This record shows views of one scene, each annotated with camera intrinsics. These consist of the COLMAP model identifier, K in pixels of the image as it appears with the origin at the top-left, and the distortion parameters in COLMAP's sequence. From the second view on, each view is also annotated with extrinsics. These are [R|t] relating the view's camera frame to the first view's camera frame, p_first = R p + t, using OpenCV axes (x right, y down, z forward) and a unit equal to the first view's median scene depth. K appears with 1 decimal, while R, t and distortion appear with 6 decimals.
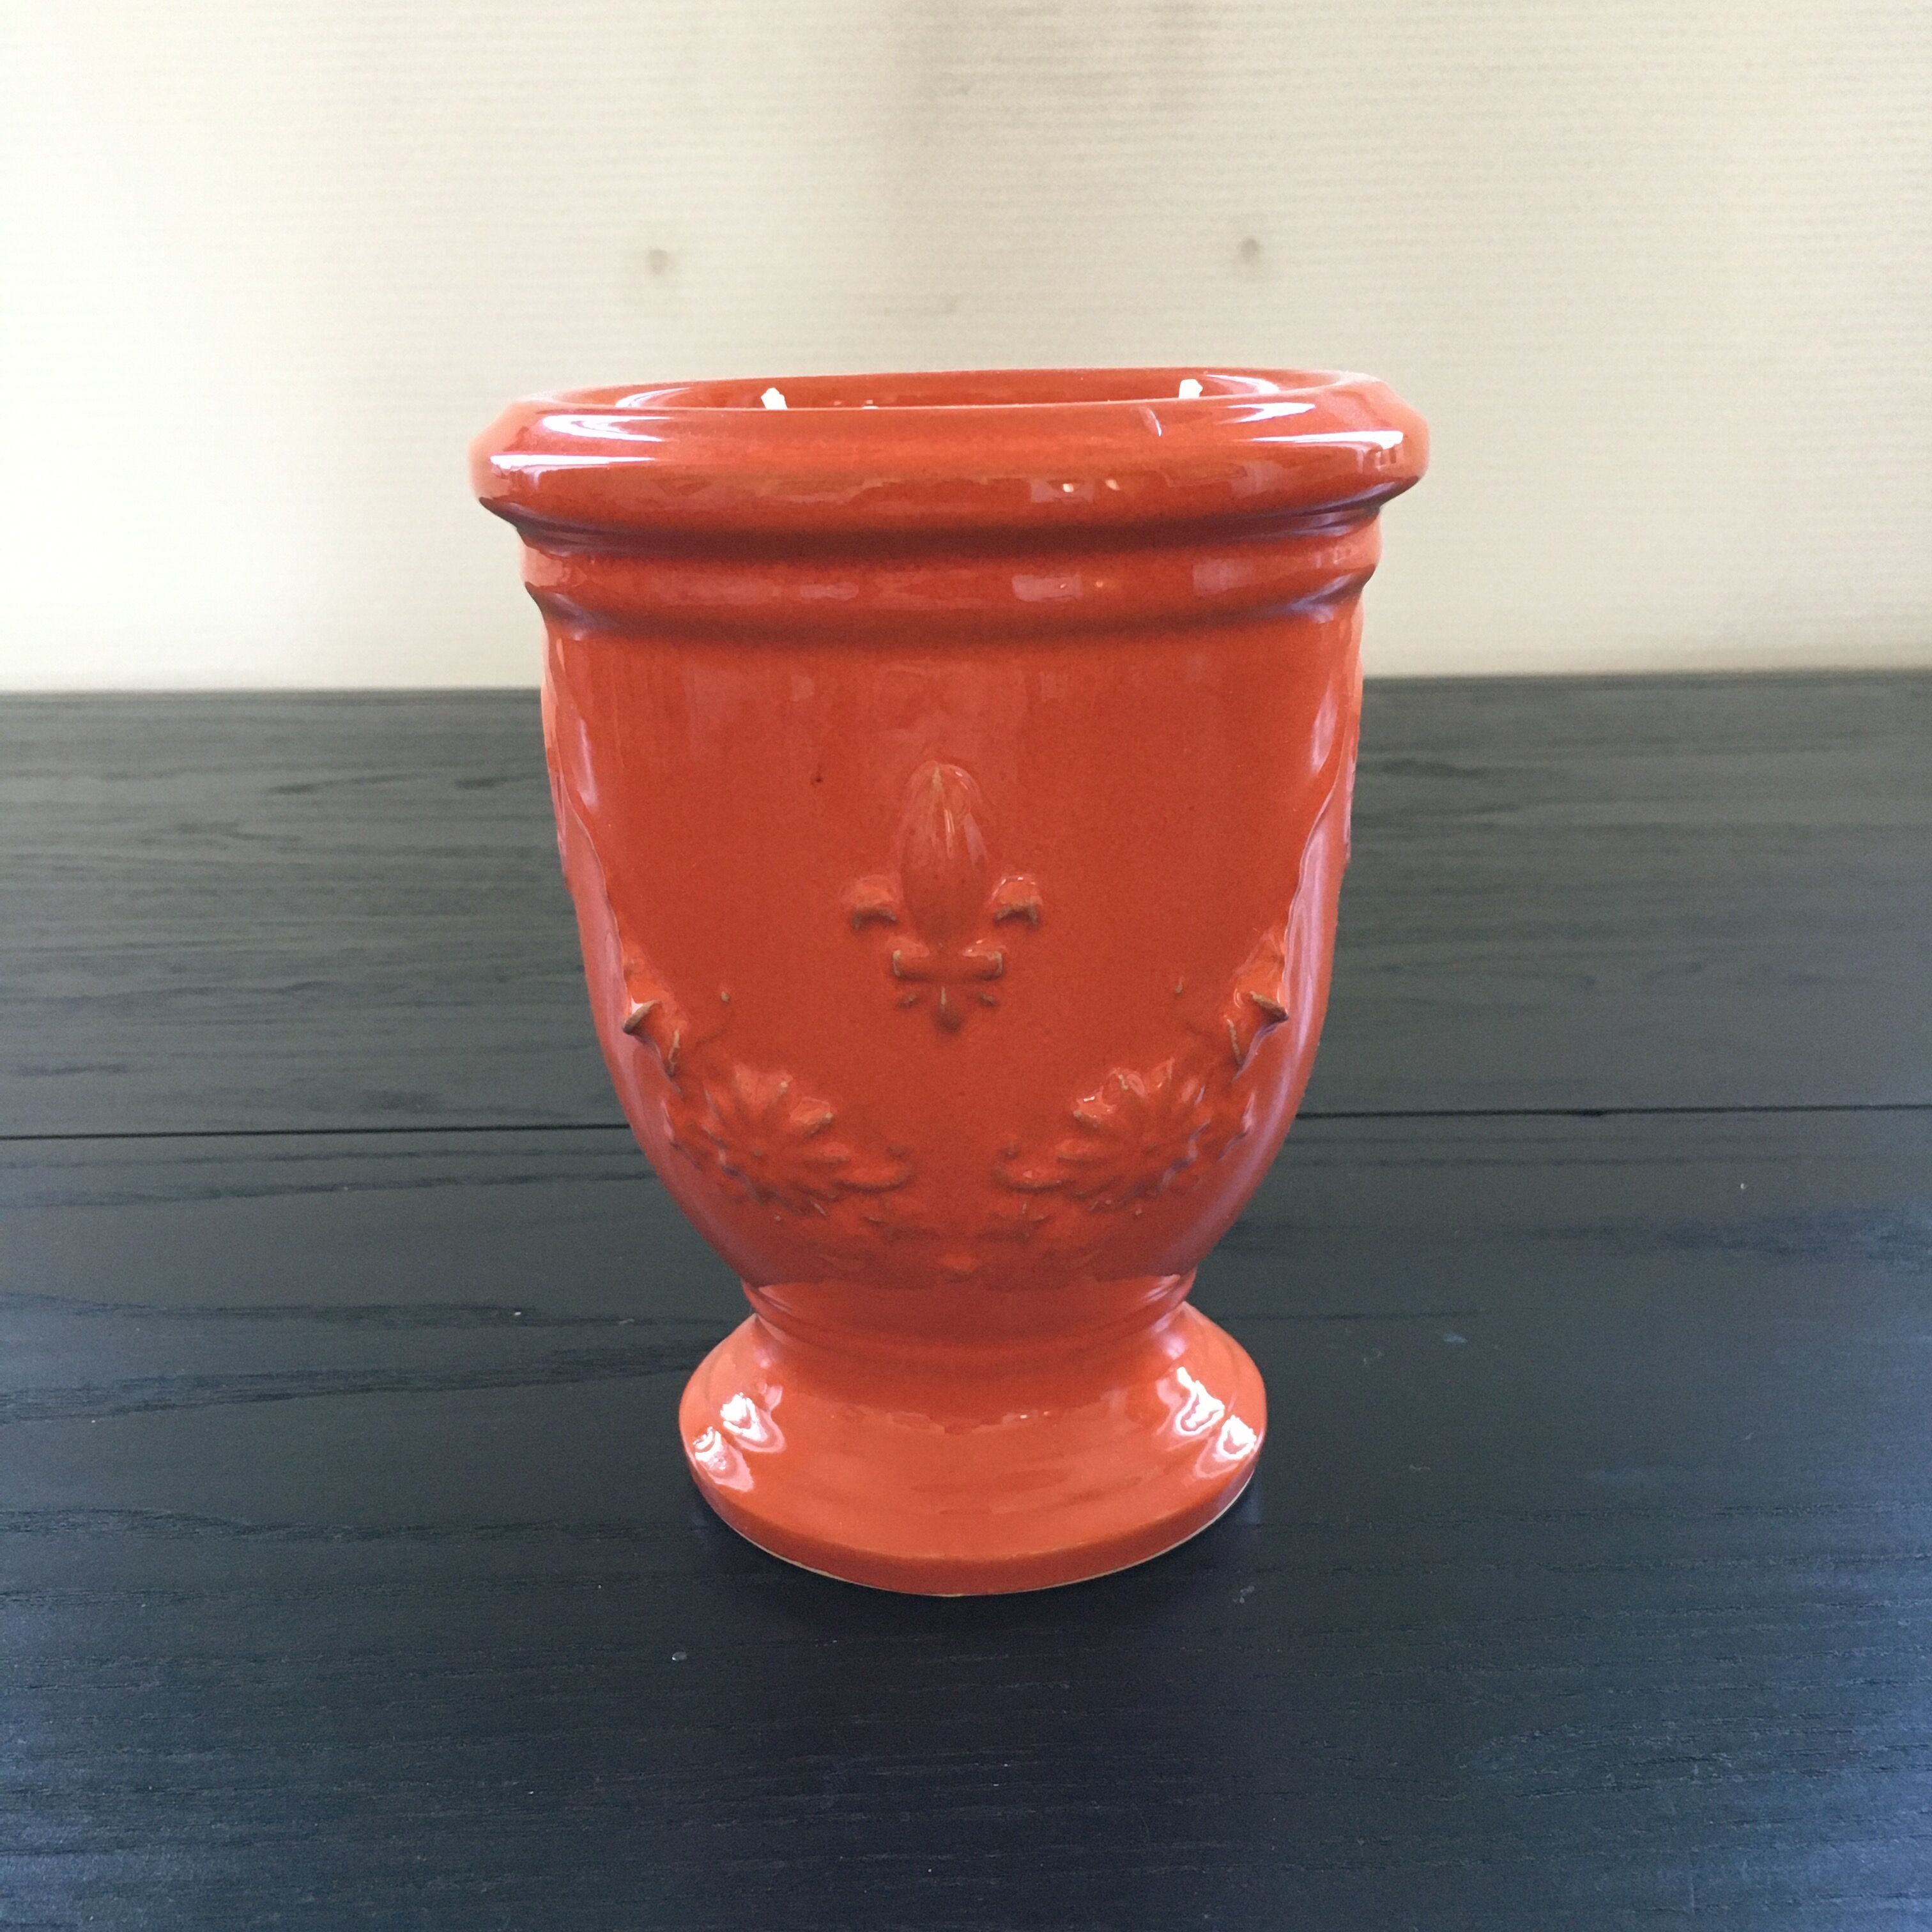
lens RADIAL K [[2300.7, 0, 966.0], [0, 2300.7, 966.0], [0, 0, 1]] dist [0.078675, -0.112295]
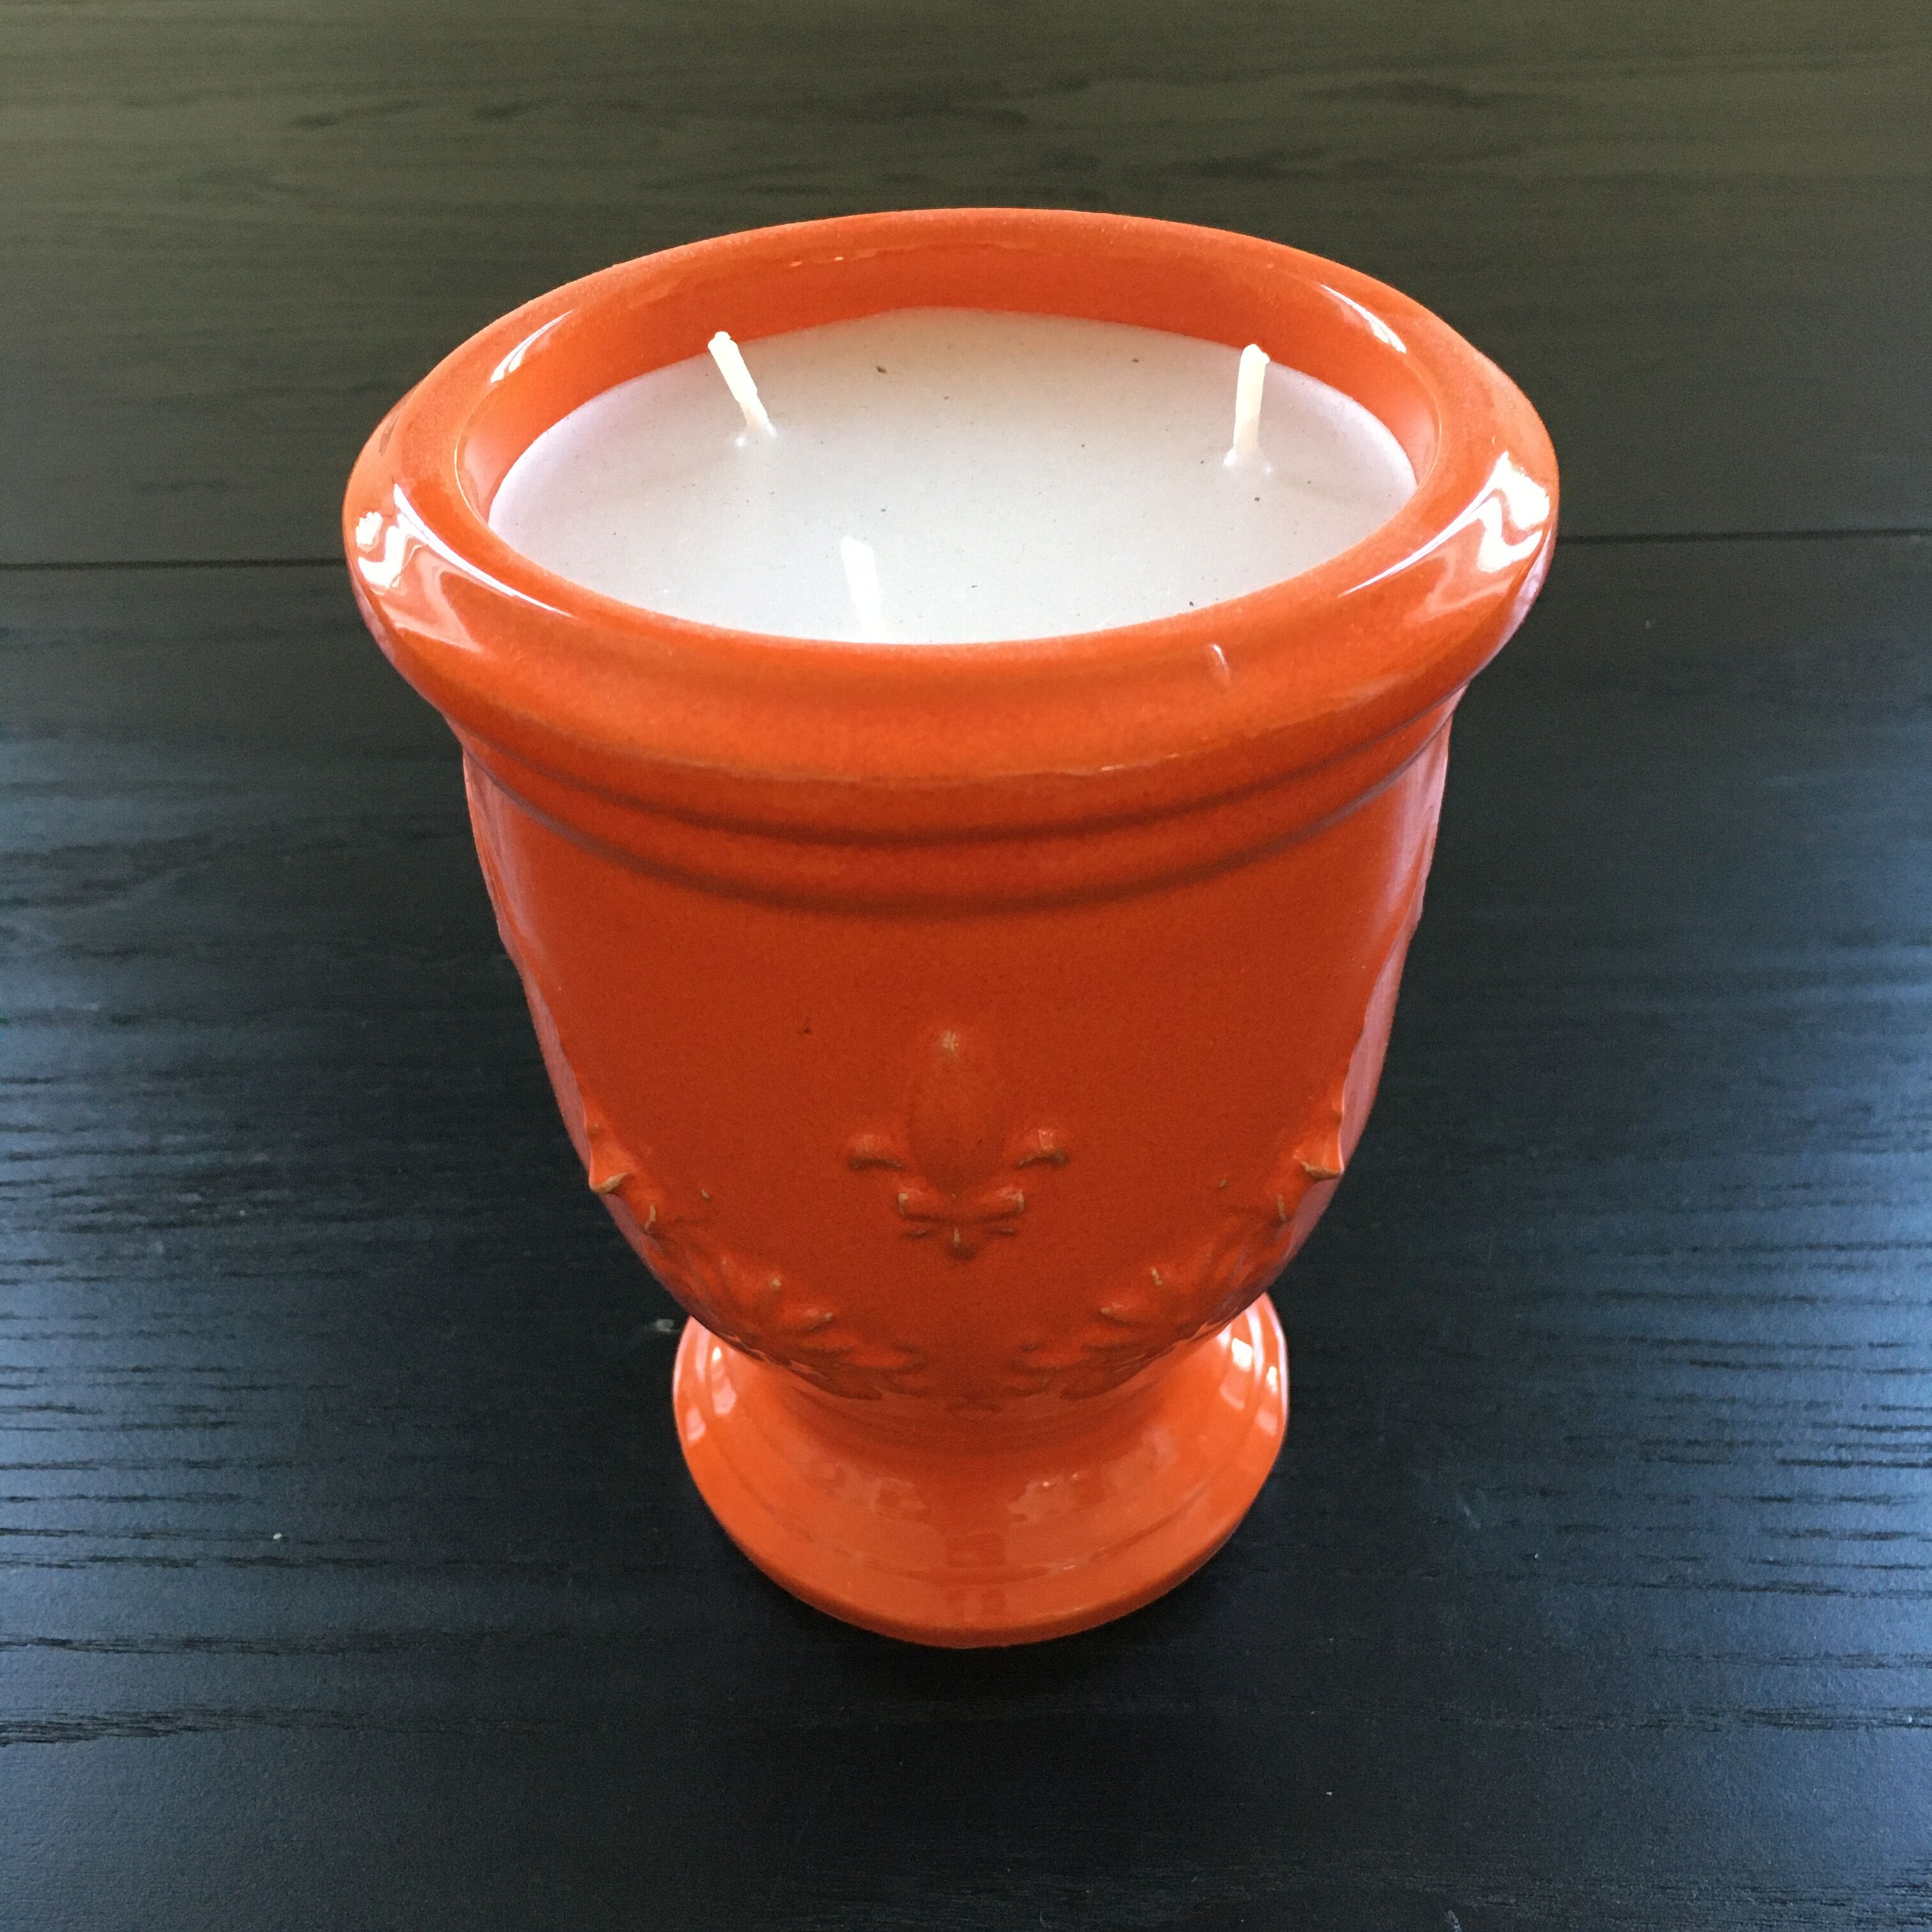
lens RADIAL K [[2300.7, 0, 966.0], [0, 2300.7, 966.0], [0, 0, 1]] dist [0.078675, -0.112295]
pose [[0.999889, -0.011548, 0.009435, -0.012713], [0.007395, 0.933401, 0.358760, -0.379643], [-0.012949, -0.358650, 0.933382, 0.207885]]
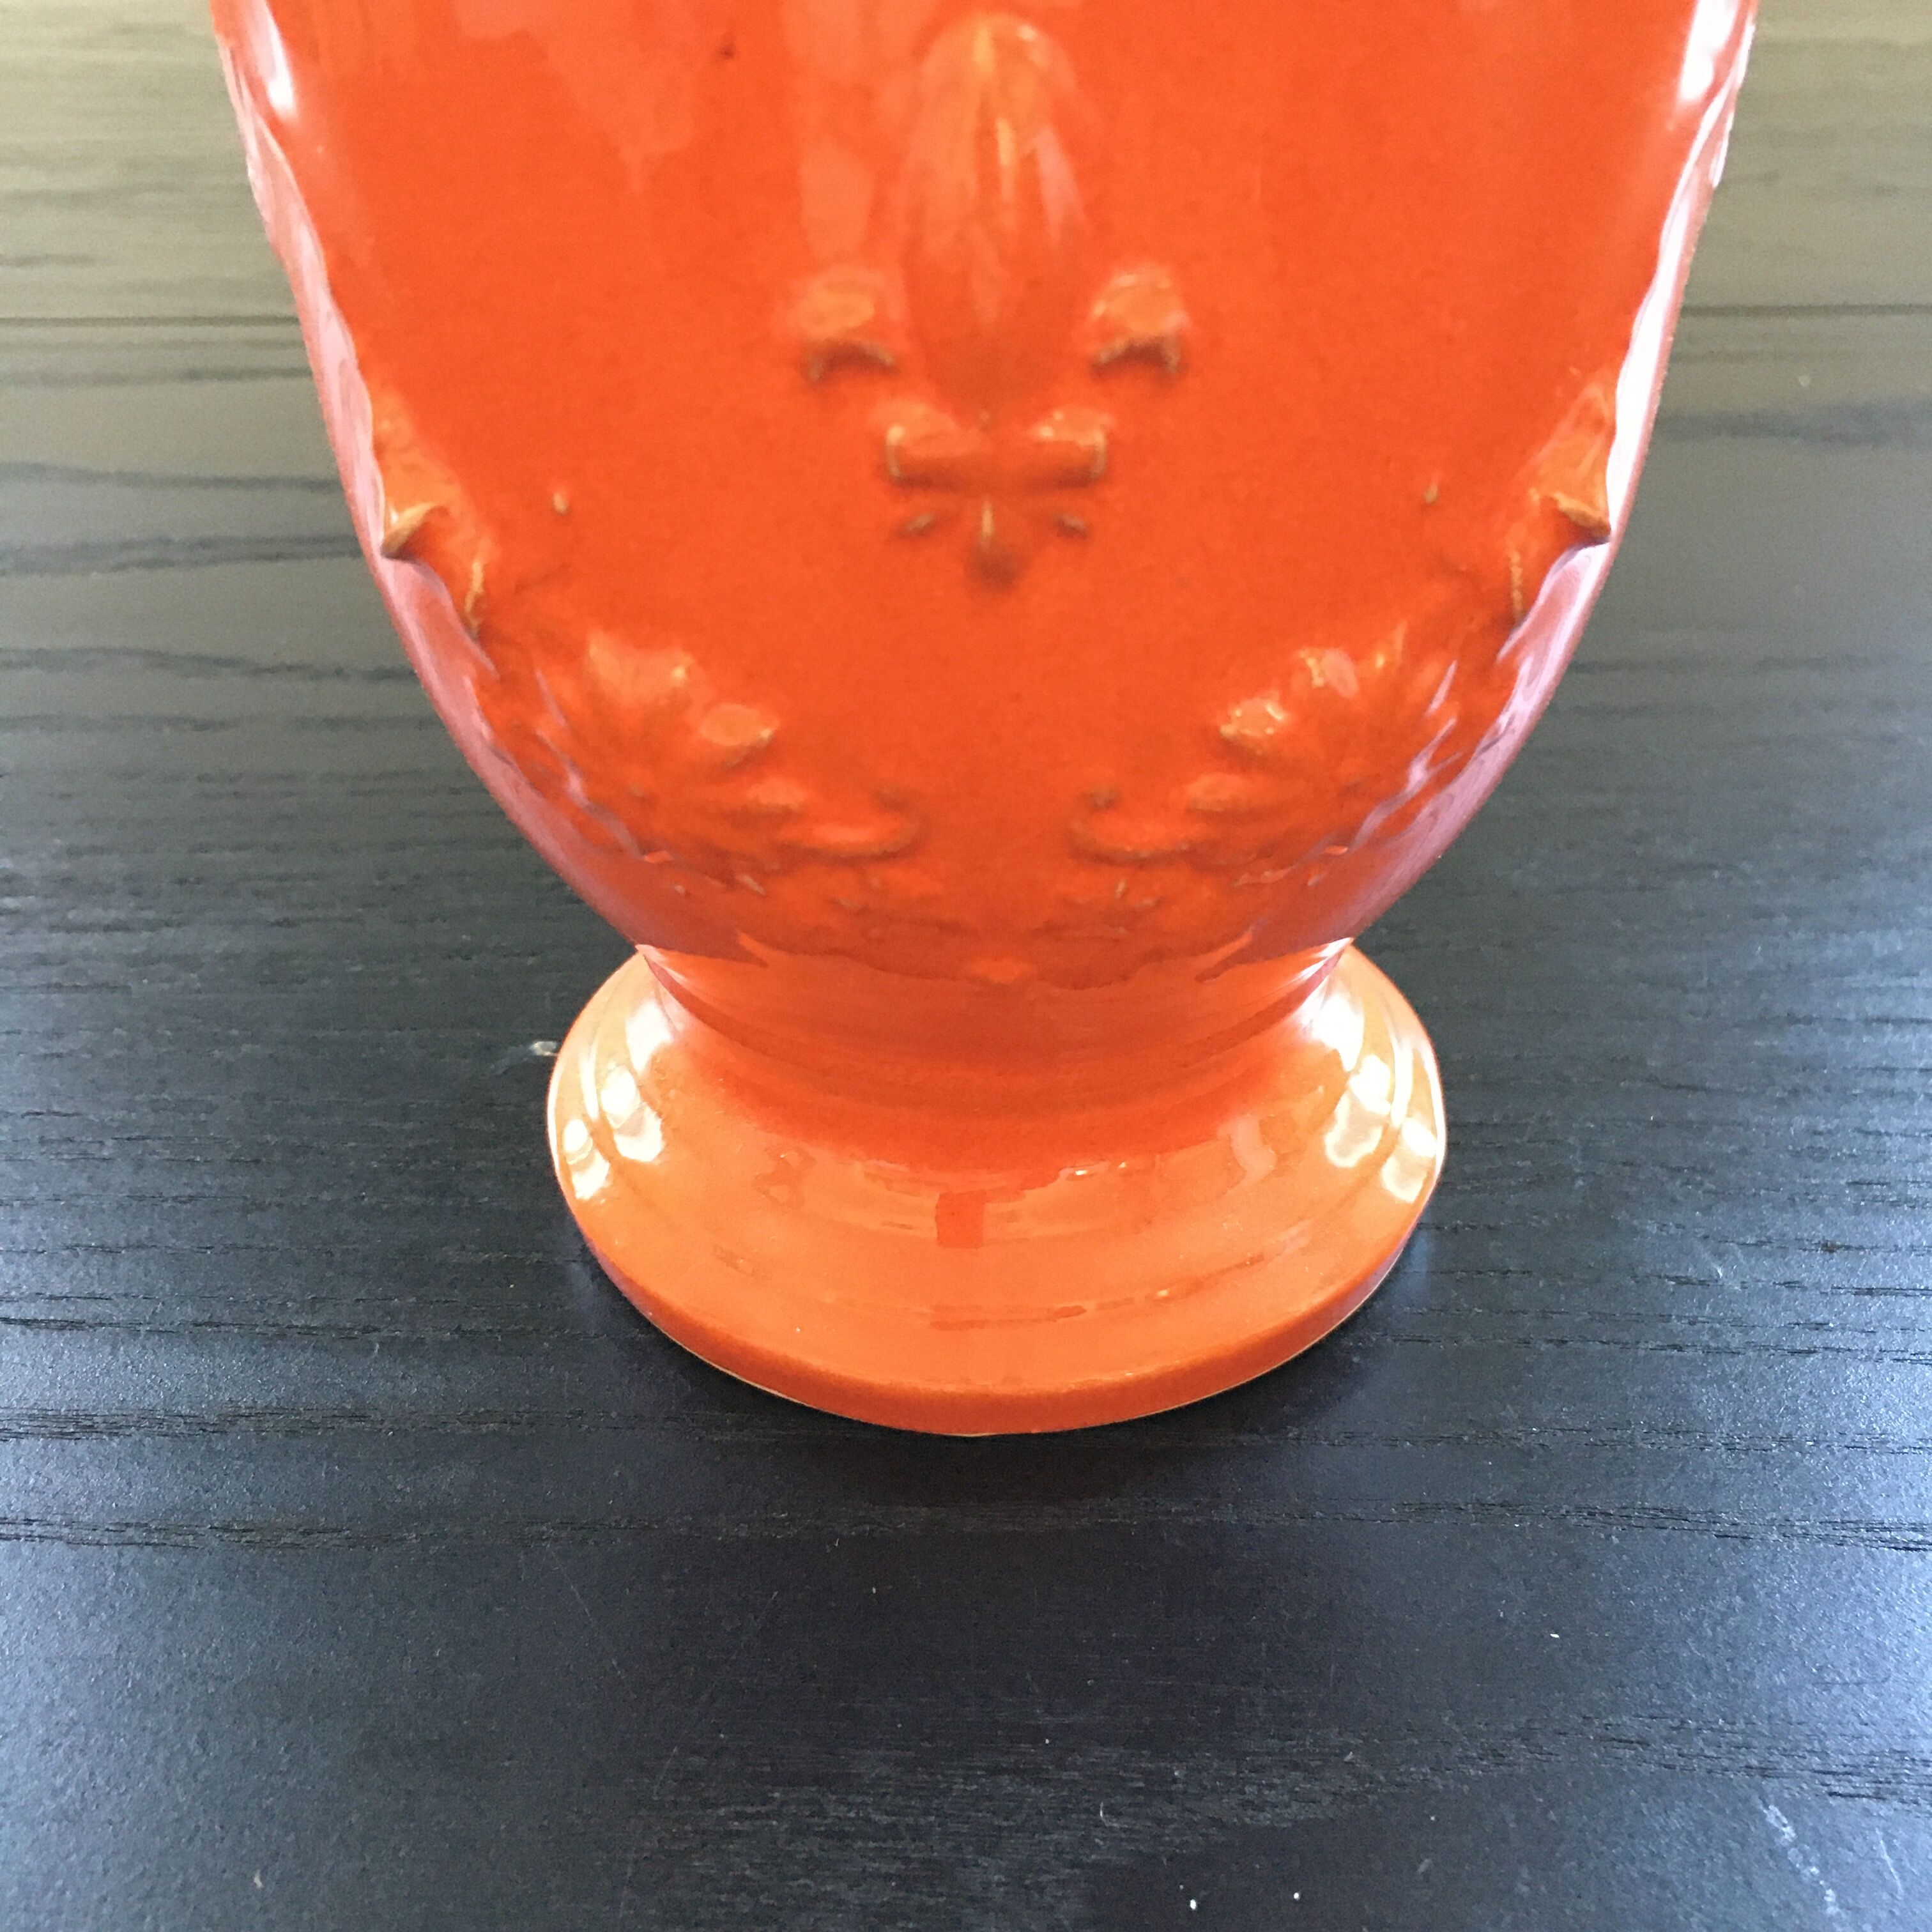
lens RADIAL K [[2300.7, 0, 966.0], [0, 2300.7, 966.0], [0, 0, 1]] dist [0.078675, -0.112295]
pose [[0.999790, 0.001214, 0.020478, -0.023513], [-0.006861, 0.960554, 0.278010, -0.032049], [-0.019333, -0.278092, 0.960360, 0.463191]]
